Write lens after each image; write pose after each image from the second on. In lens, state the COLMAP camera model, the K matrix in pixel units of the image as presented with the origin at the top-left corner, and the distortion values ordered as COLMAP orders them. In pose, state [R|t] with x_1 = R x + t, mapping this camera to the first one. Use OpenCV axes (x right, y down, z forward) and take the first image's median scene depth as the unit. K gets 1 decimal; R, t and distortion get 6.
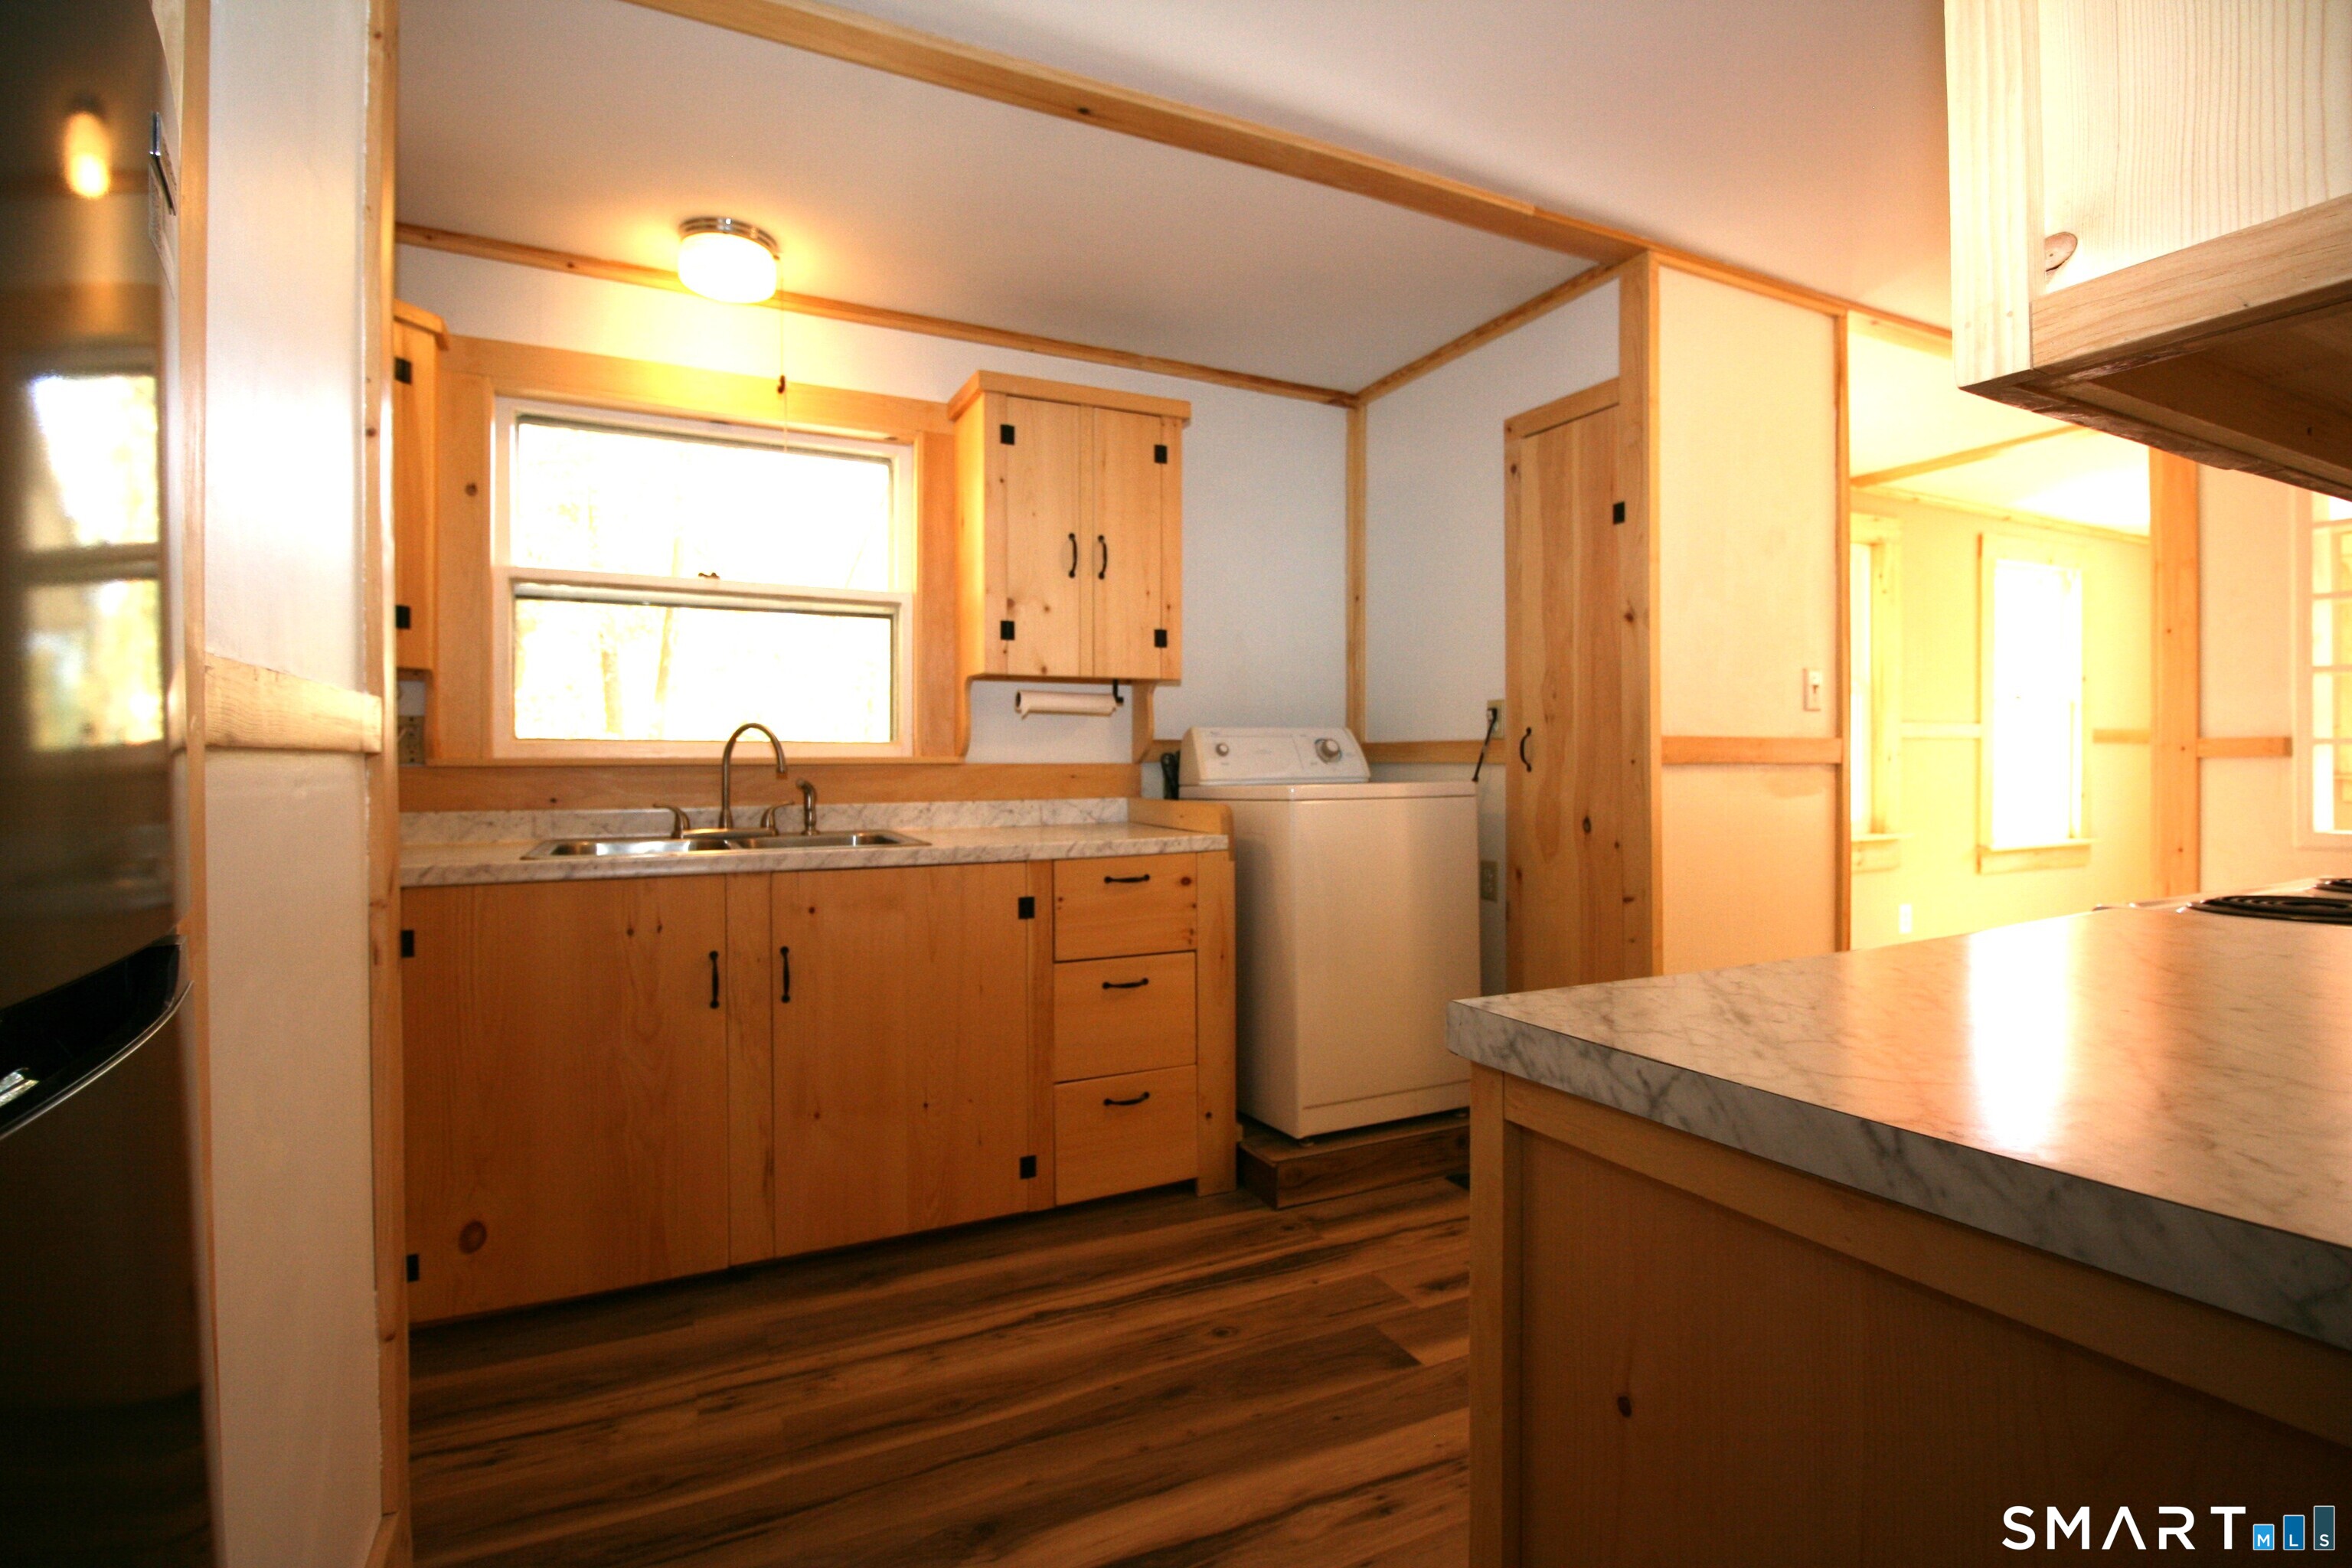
lens RADIAL K [[1091.1, 0, 1168.7], [0, 1091.1, 776.2], [0, 0, 1]] dist [-0.015386, -0.003906]
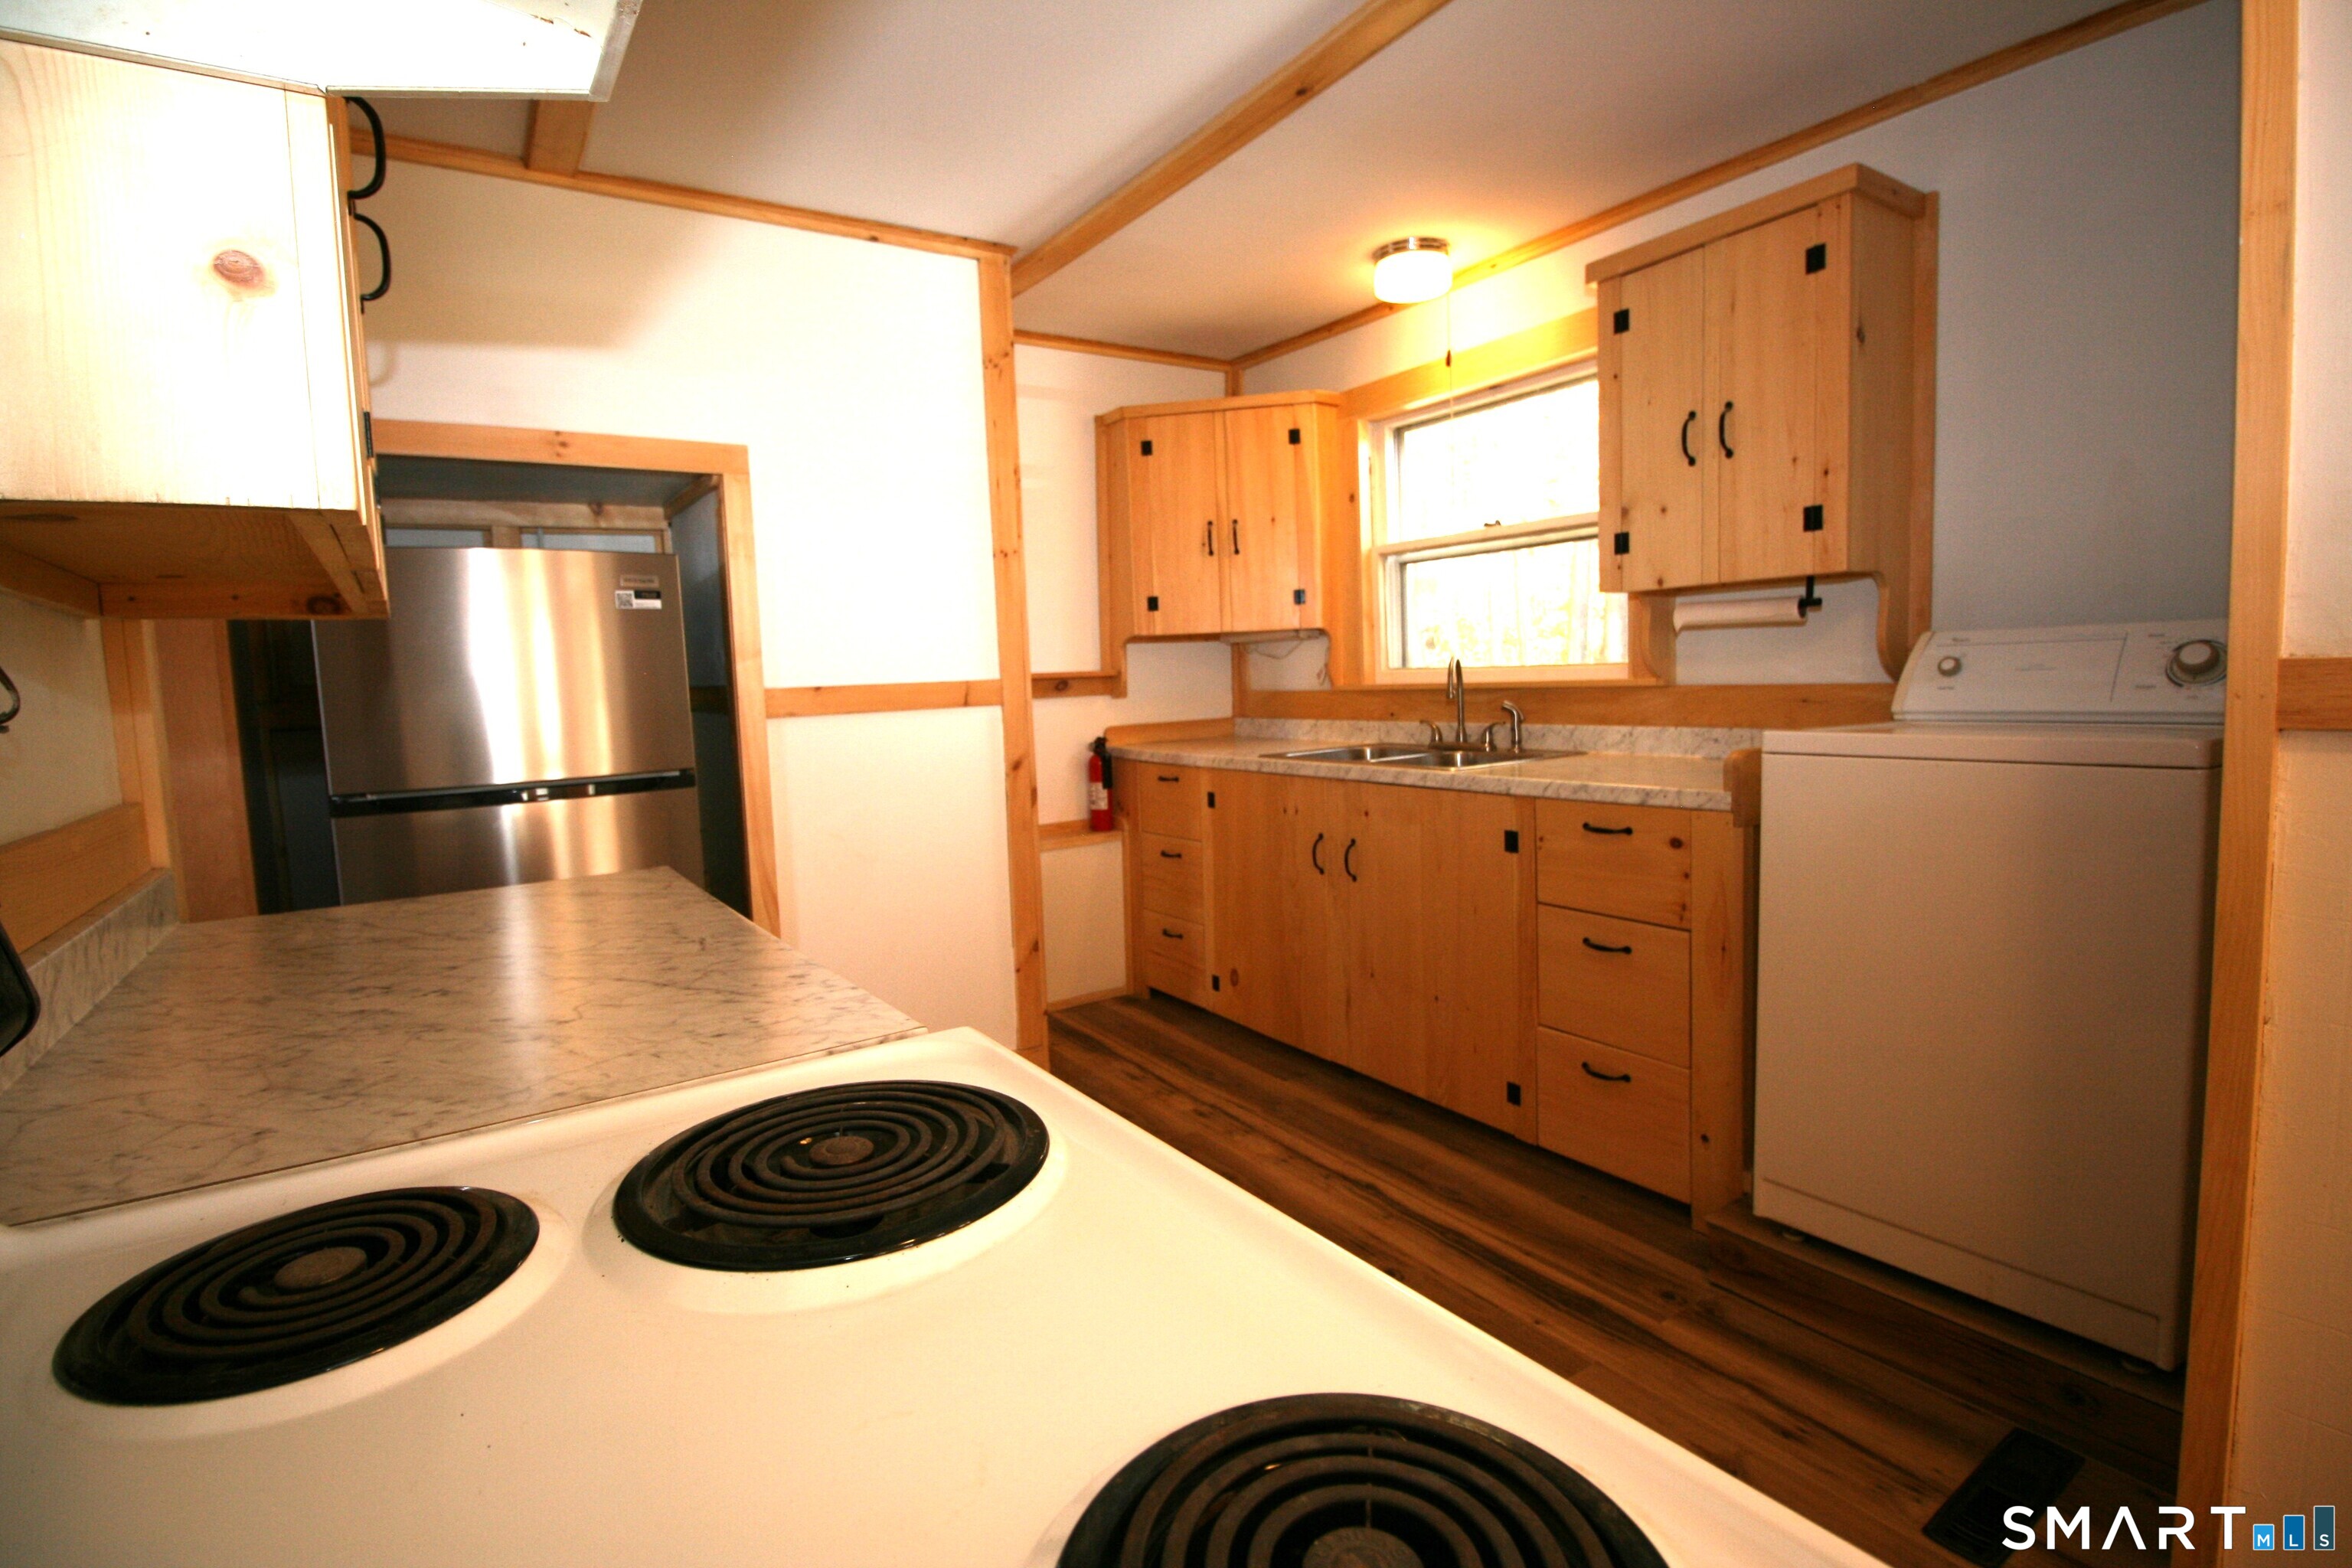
lens RADIAL K [[1091.1, 0, 1166.1], [0, 1091.1, 777.6], [0, 0, 1]] dist [-0.015386, -0.003906]
pose [[0.131044, 0.094356, -0.986876, 0.788085], [0.029013, 0.994669, 0.098954, -0.044279], [0.990952, -0.041600, 0.127607, 0.548371]]
